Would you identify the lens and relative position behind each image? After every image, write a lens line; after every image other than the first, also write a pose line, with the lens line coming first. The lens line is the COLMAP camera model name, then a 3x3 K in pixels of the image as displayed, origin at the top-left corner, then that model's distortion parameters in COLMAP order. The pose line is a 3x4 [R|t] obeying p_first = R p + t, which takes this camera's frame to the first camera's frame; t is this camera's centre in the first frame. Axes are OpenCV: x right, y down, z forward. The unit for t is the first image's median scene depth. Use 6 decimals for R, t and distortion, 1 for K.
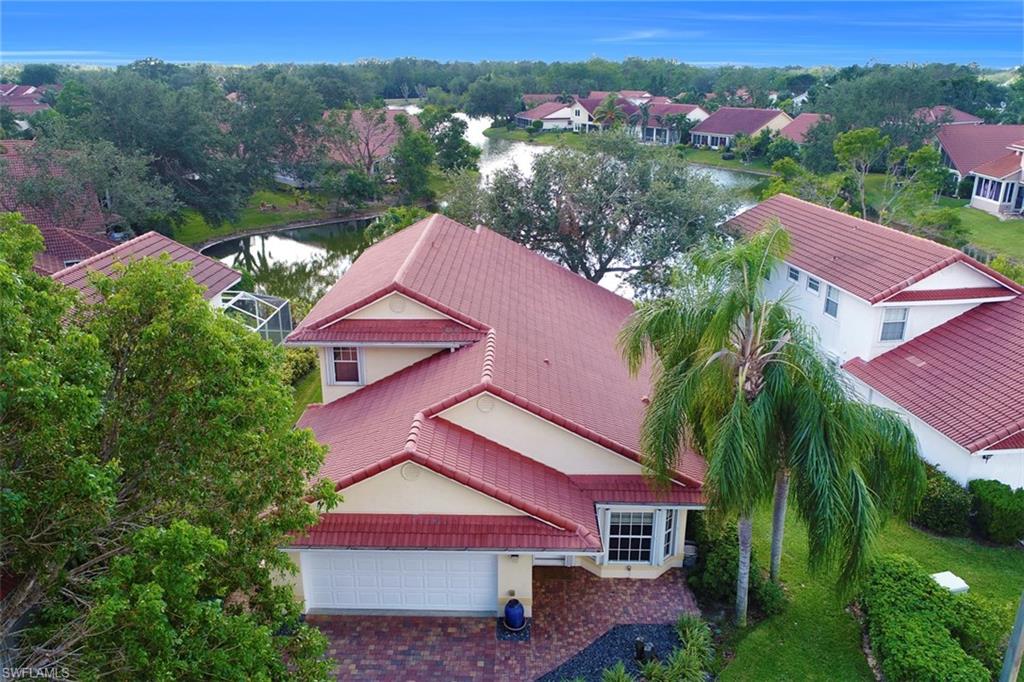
lens RADIAL K [[800.1, 0, 511.1], [0, 800.1, 340.3], [0, 0, 1]] dist [0.004970, 0.000948]
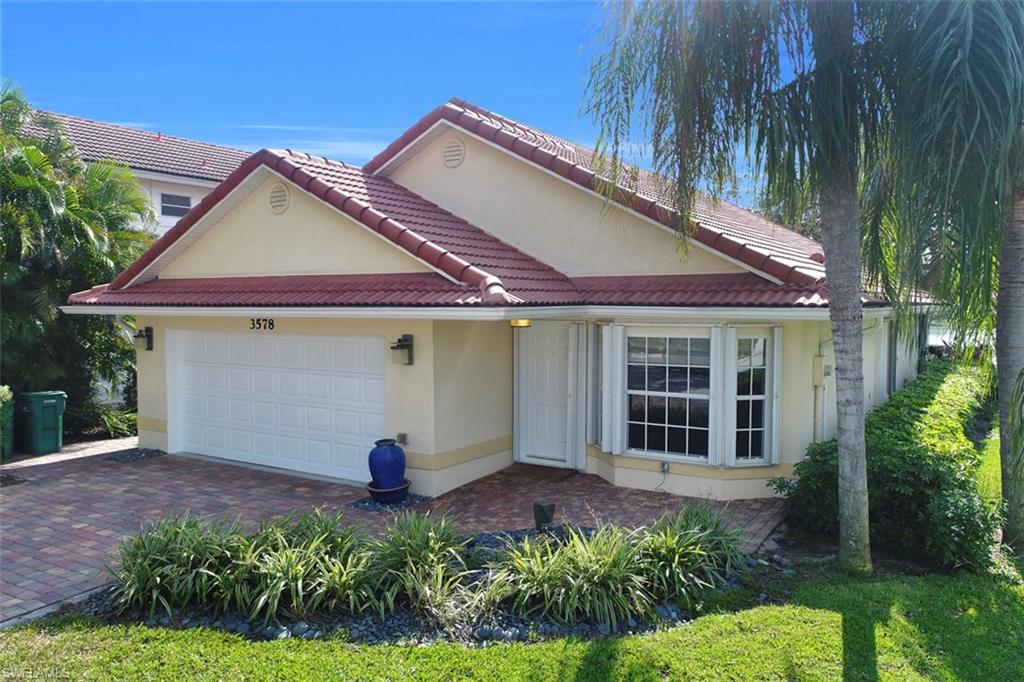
lens RADIAL K [[800.1, 0, 511.2], [0, 800.1, 342.8], [0, 0, 1]] dist [0.004970, 0.000948]
pose [[0.856938, 0.028395, -0.514636, 0.320268], [-0.170465, 0.957906, -0.230994, 0.345554], [0.486414, 0.285675, 0.825707, 0.539797]]
